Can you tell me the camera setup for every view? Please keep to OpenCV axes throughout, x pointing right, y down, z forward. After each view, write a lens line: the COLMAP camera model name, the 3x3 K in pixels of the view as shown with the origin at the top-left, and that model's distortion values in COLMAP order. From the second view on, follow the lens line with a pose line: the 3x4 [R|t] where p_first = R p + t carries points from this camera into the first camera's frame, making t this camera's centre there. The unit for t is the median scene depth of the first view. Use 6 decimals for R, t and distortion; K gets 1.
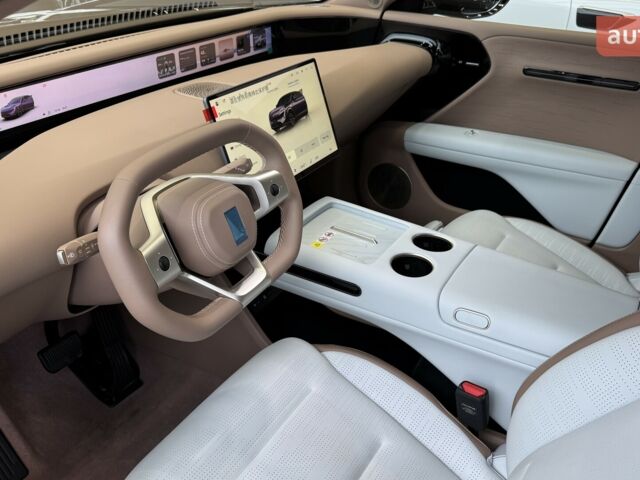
lens RADIAL K [[598.5, 0, 320.0], [0, 598.5, 240.0], [0, 0, 1]] dist [0.202132, -0.398952]
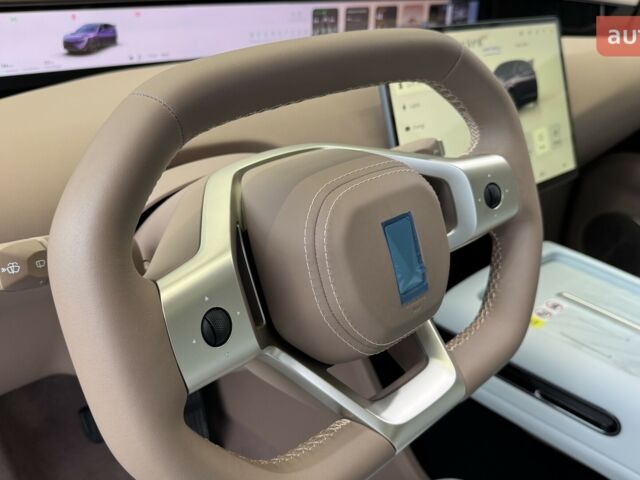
lens RADIAL K [[598.5, 0, 320.0], [0, 598.5, 240.0], [0, 0, 1]] dist [0.202132, -0.398952]
pose [[0.961665, 0.127740, -0.242657, -0.086332], [-0.148265, 0.986592, -0.068220, 0.002082], [0.230689, 0.101583, 0.967710, 0.516070]]
